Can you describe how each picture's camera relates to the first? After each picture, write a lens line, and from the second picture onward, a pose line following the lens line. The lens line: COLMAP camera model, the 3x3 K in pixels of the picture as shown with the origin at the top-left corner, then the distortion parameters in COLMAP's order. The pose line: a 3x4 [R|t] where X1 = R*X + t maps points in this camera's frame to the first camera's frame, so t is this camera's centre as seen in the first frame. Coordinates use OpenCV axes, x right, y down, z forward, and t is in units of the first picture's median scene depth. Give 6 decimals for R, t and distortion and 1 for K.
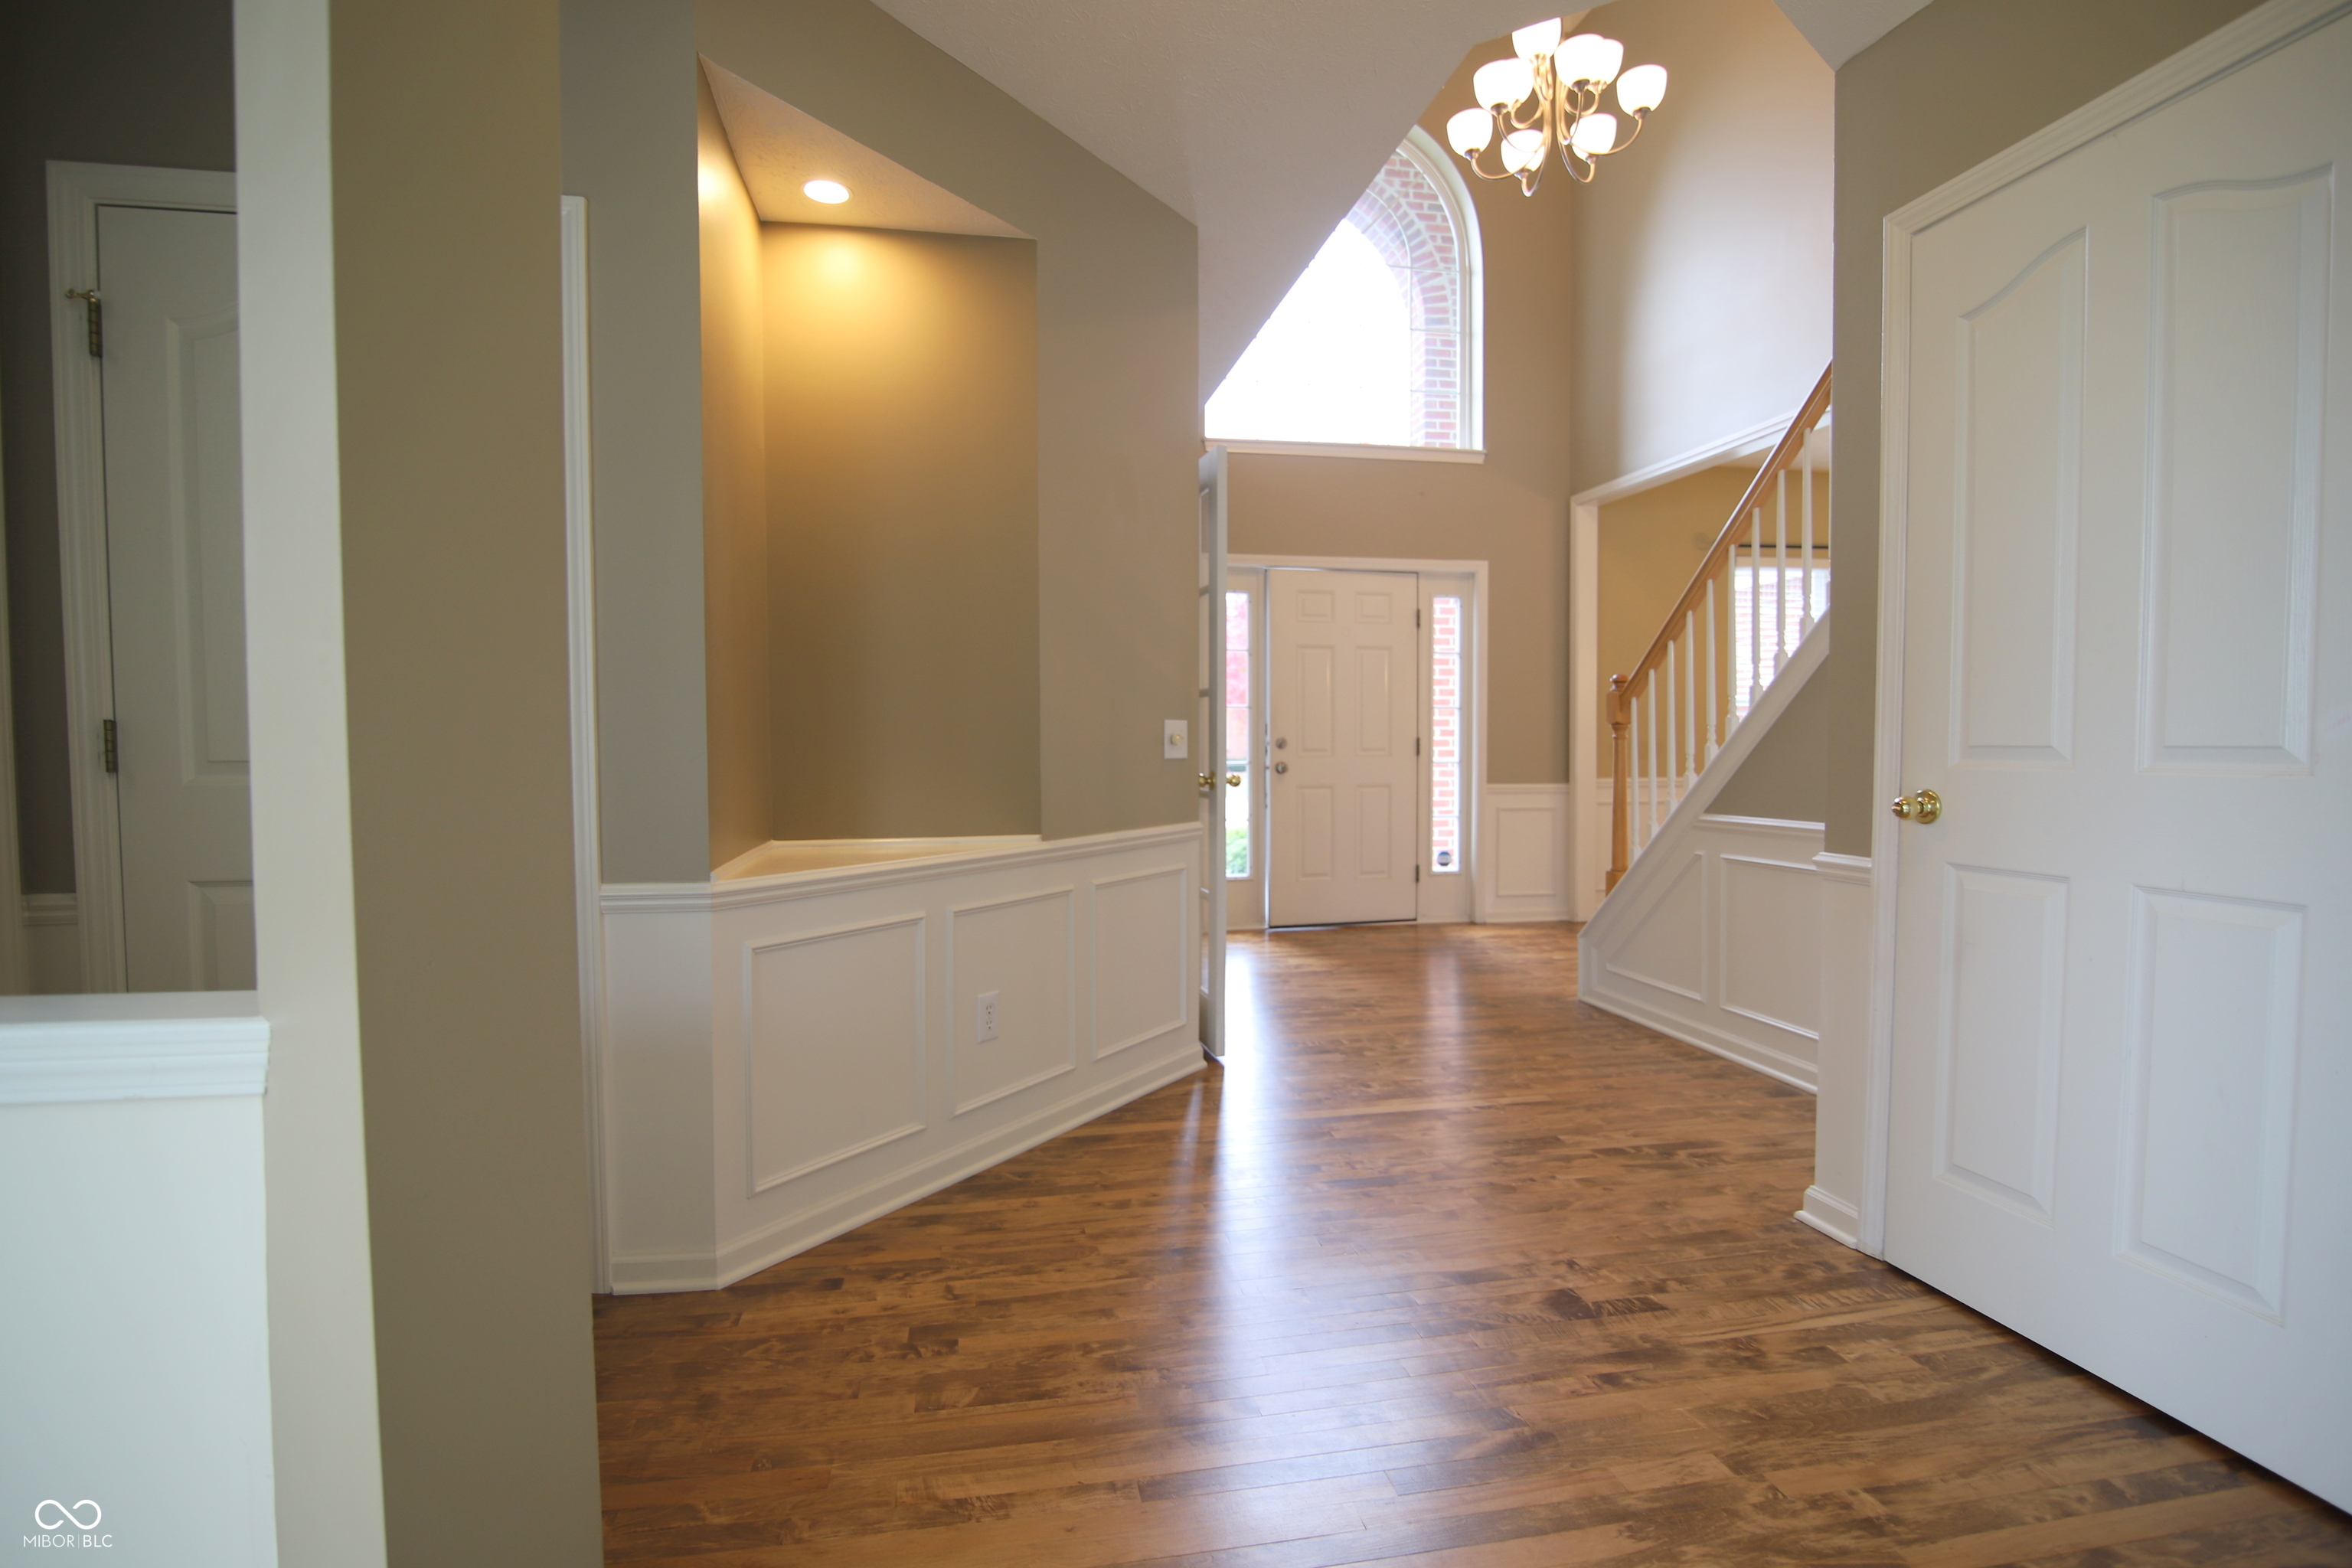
lens RADIAL K [[1126.6, 0, 1176.0], [0, 1126.6, 784.0], [0, 0, 1]] dist [-0.024942, 0.000582]
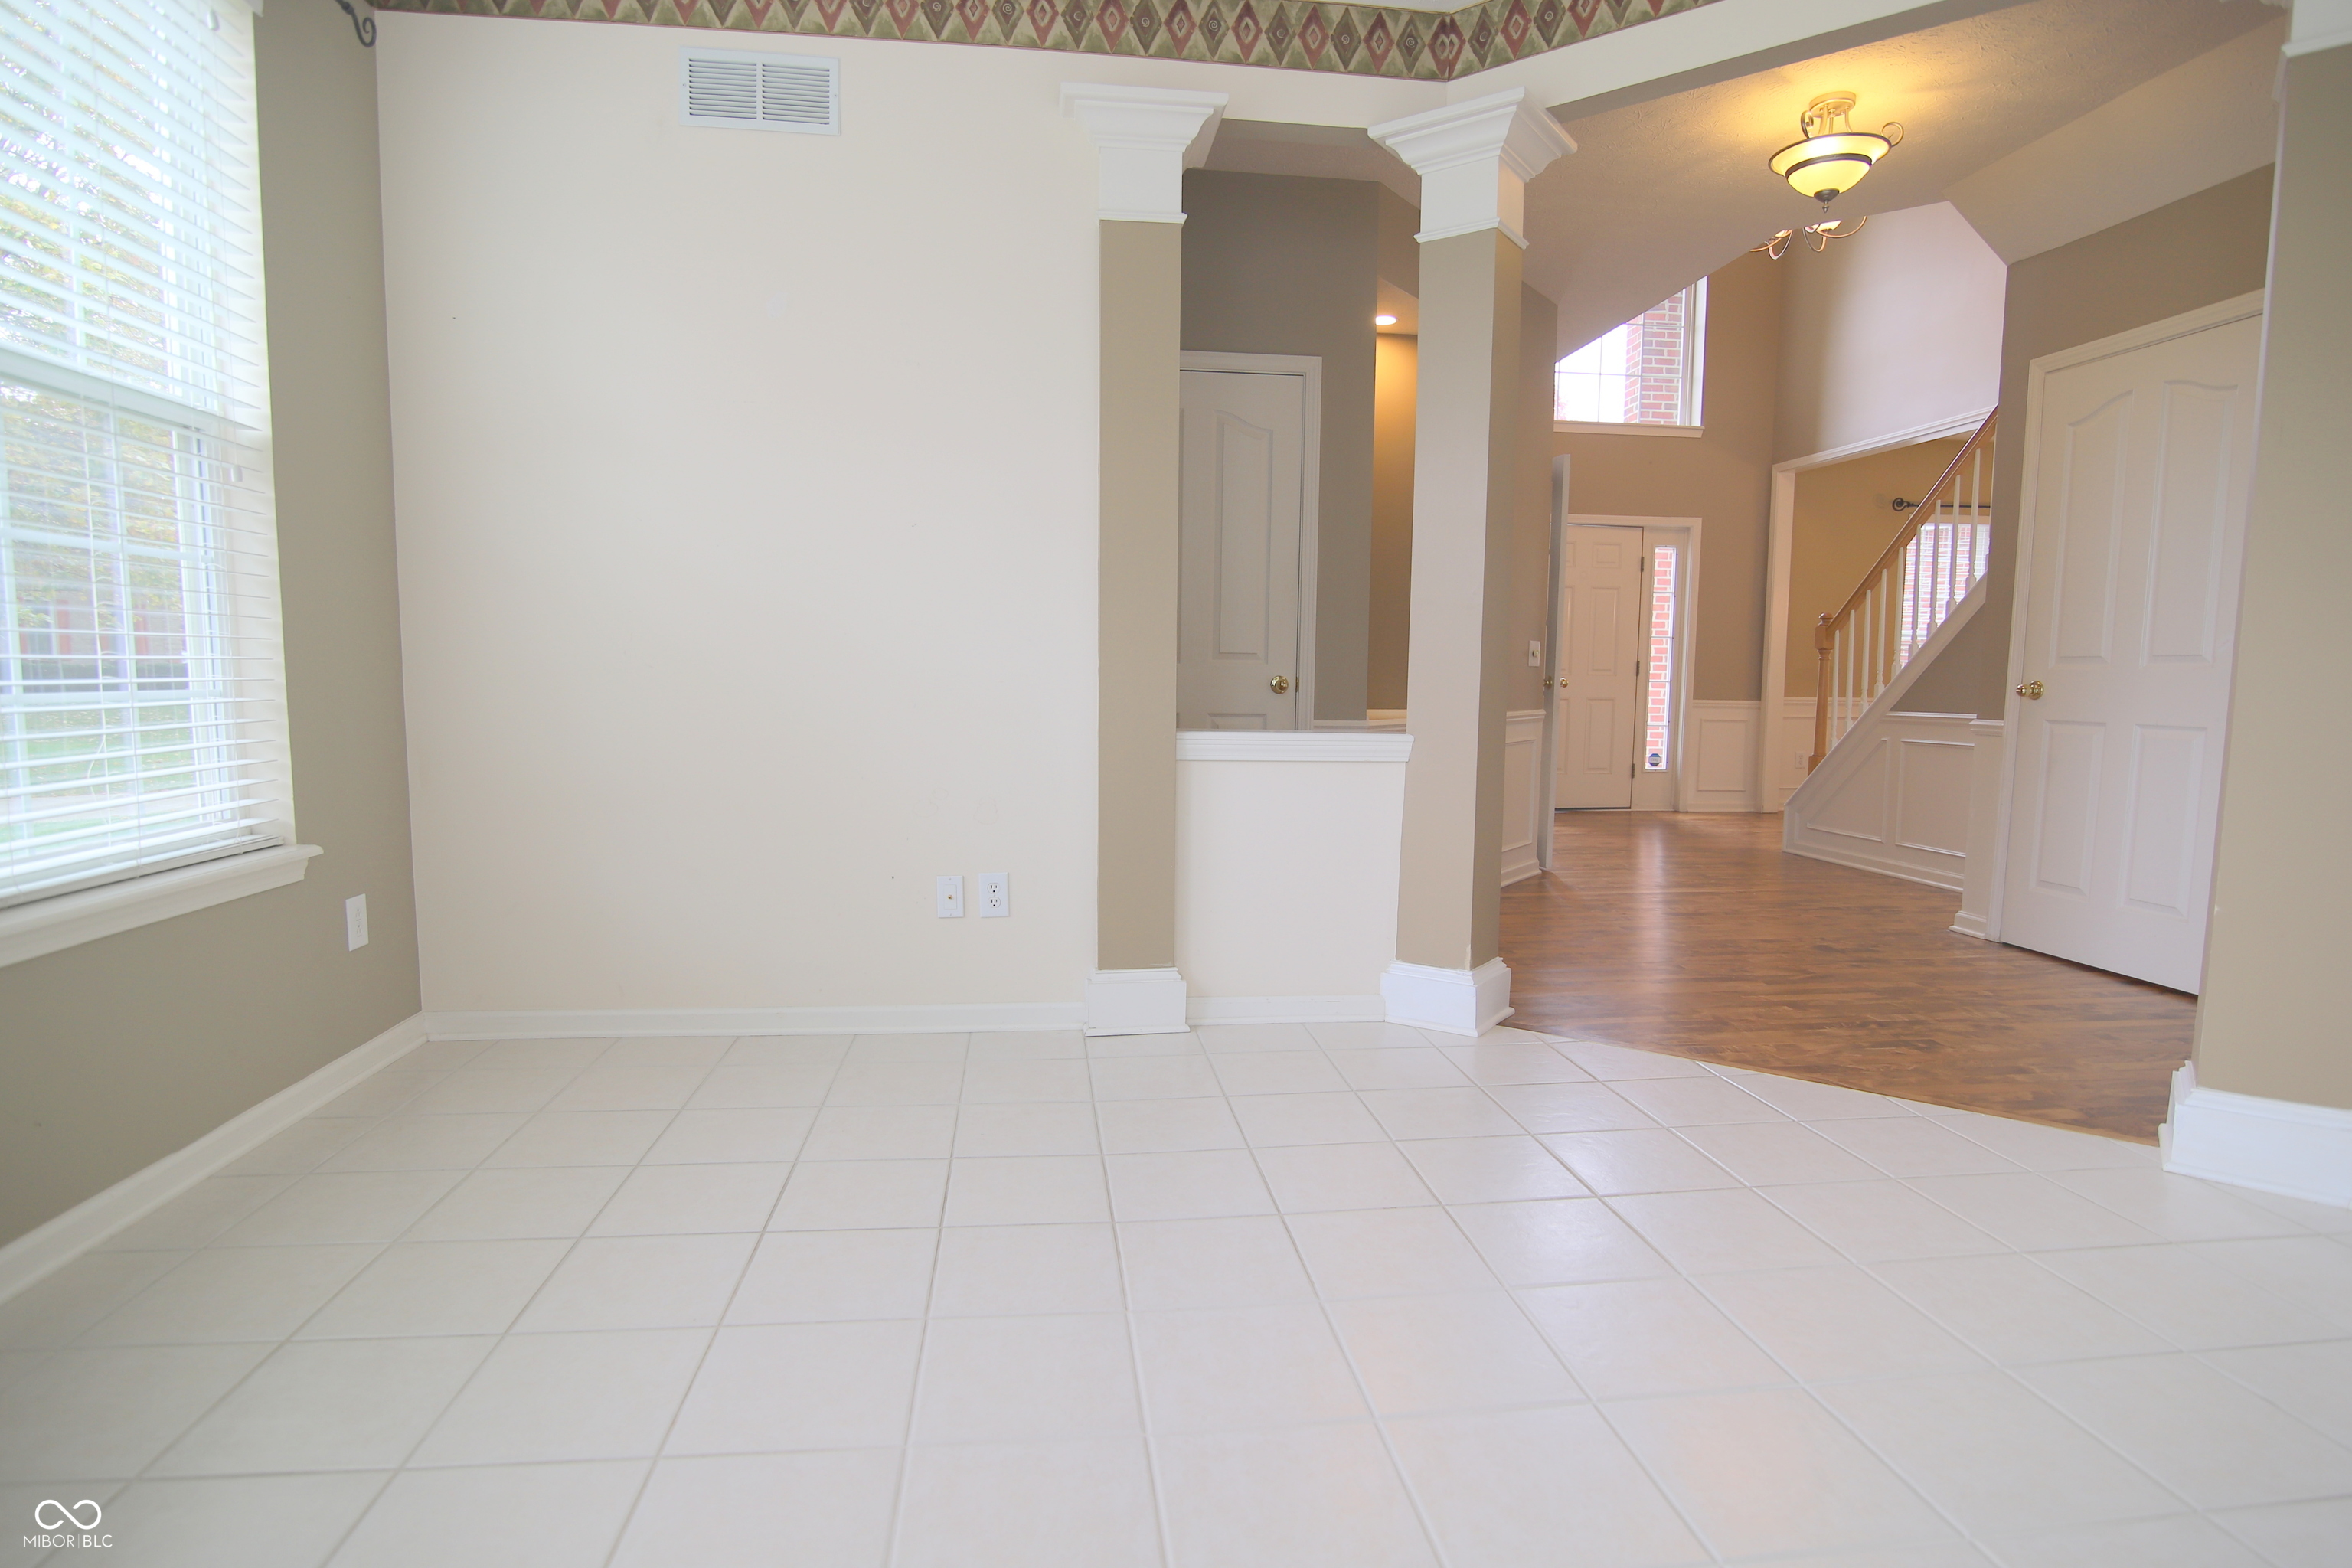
lens RADIAL K [[1179.3, 0, 1176.0], [0, 1179.3, 784.0], [0, 0, 1]] dist [-0.025492, -0.000300]
pose [[0.997090, 0.020242, -0.073499, -0.219482], [-0.016083, 0.998260, 0.056734, 0.032518], [0.074519, -0.055387, 0.995680, -0.376797]]
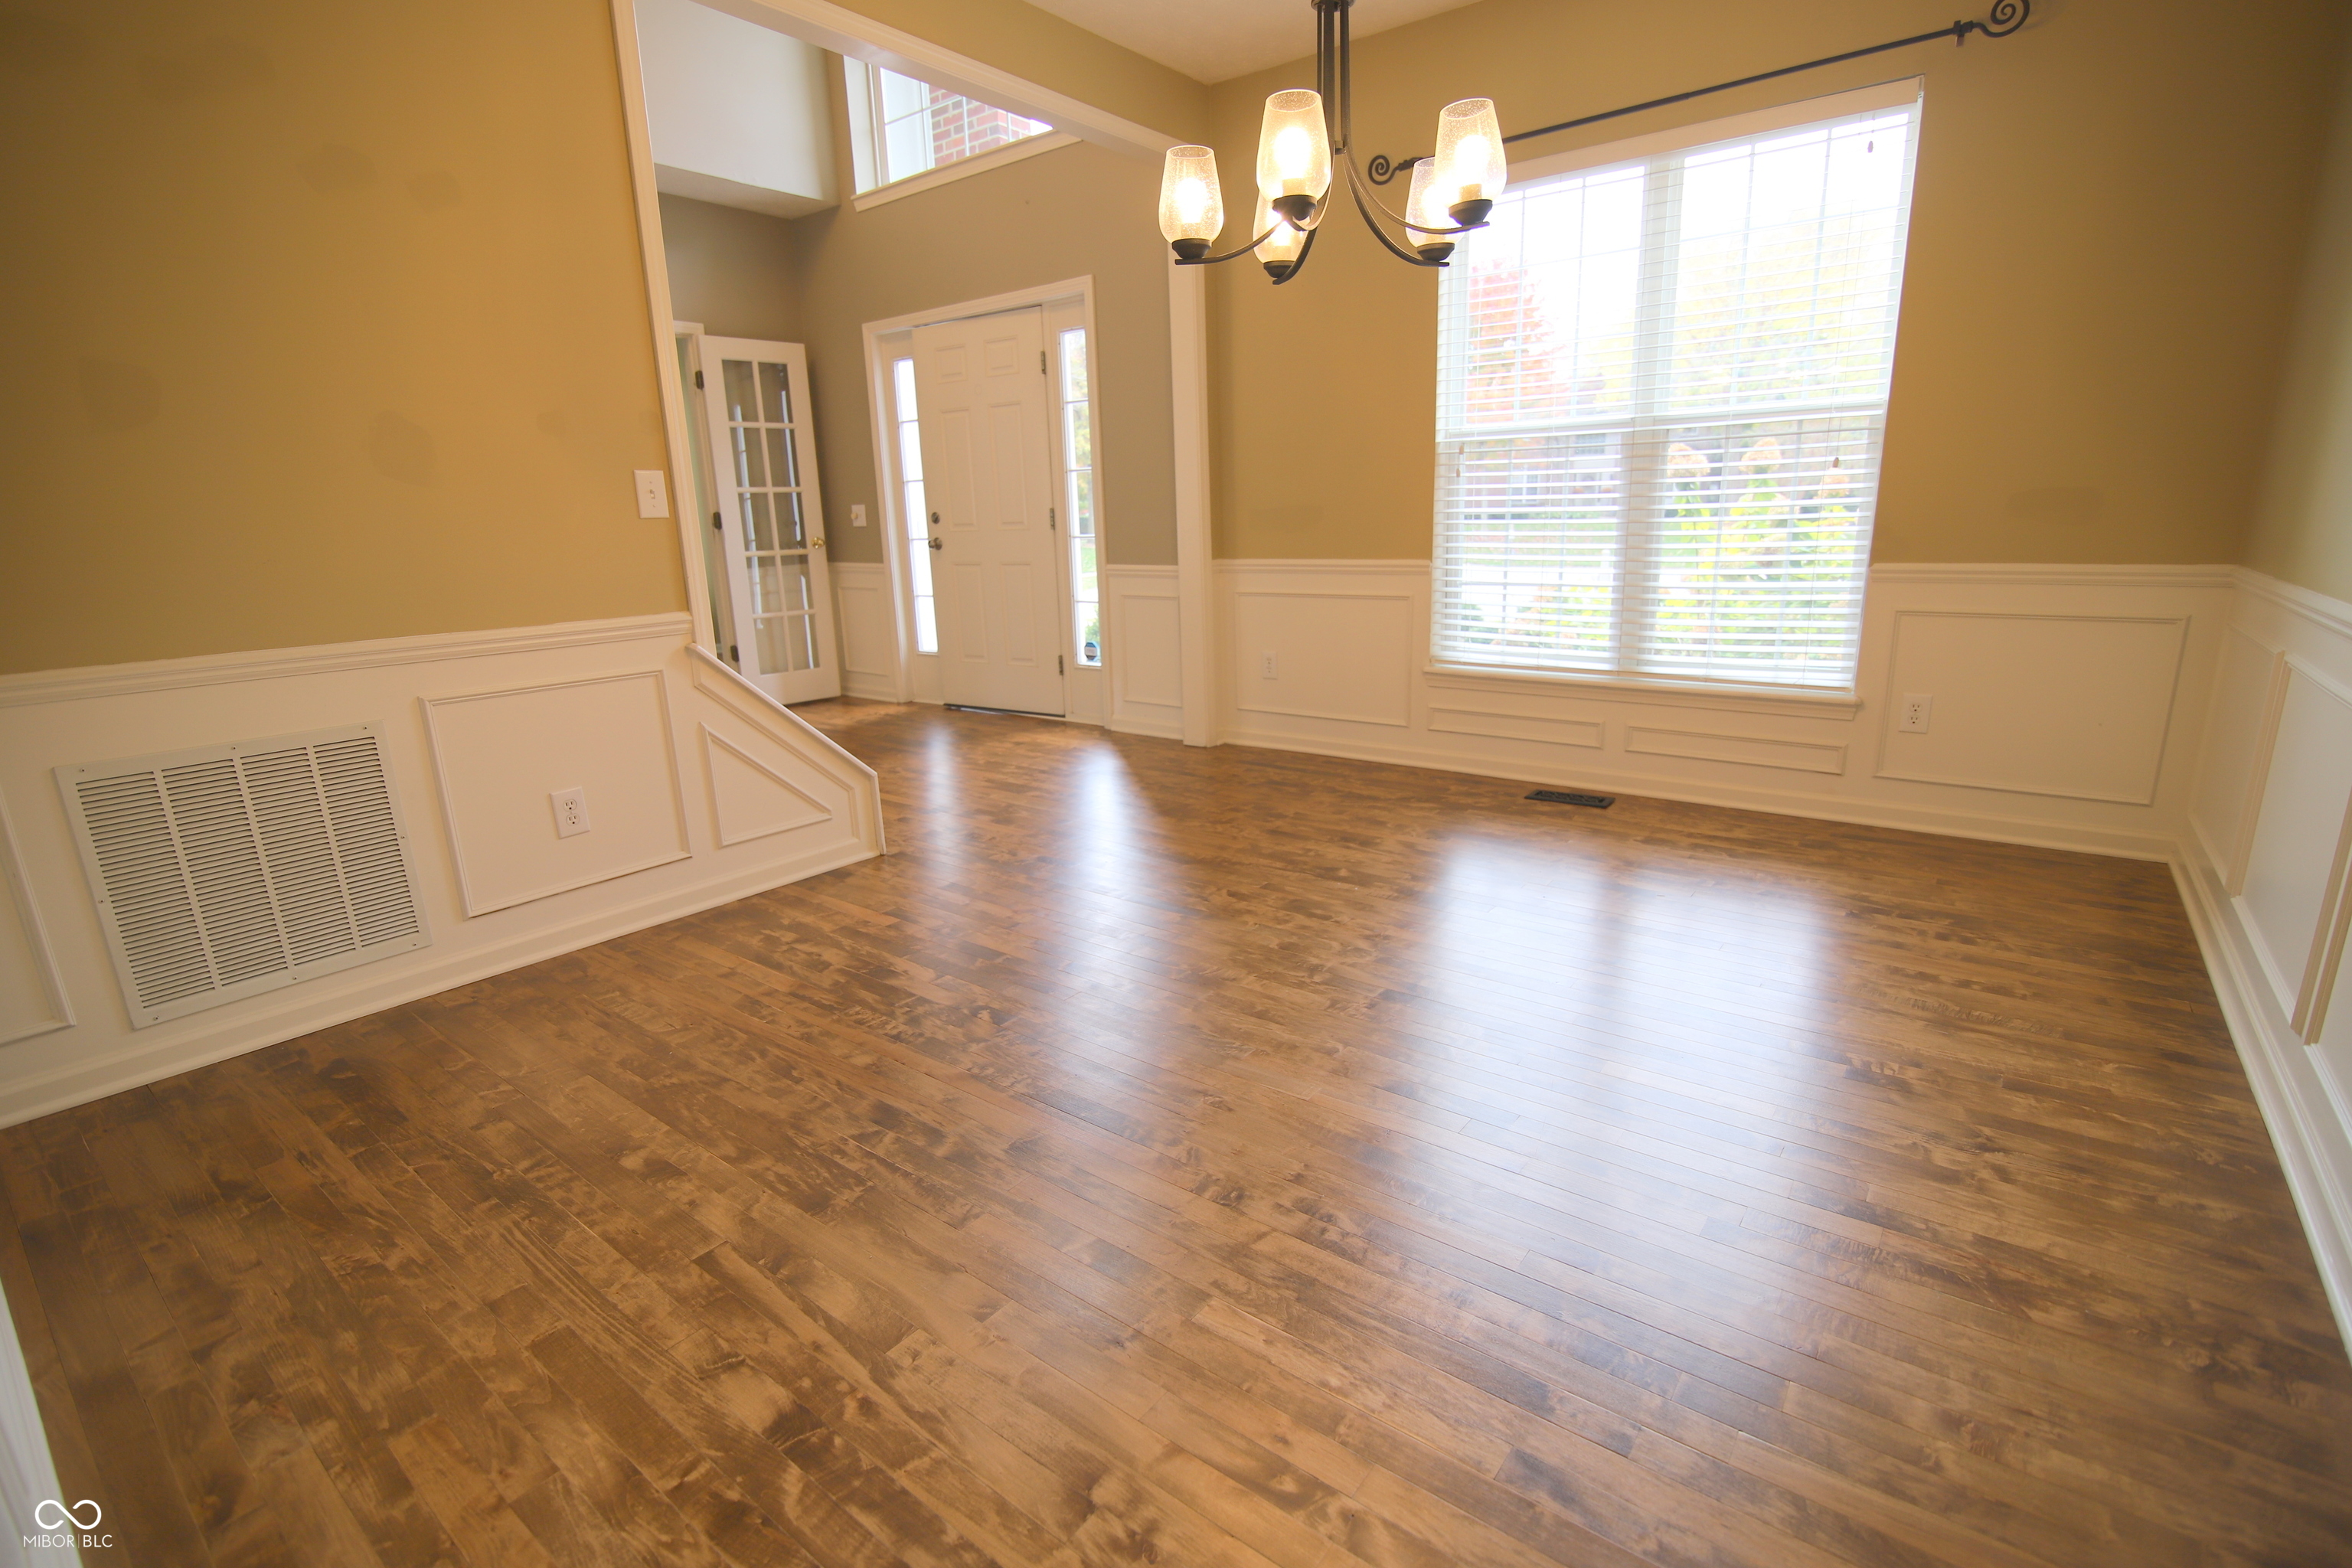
lens RADIAL K [[1079.0, 0, 1172.2], [0, 1079.0, 790.2], [0, 0, 1]] dist [-0.021309, 0.000159]
pose [[0.659817, 0.171578, -0.731575, 1.036437], [-0.001570, 0.973895, 0.226995, -0.020330], [0.751424, -0.148627, 0.642862, 0.567897]]
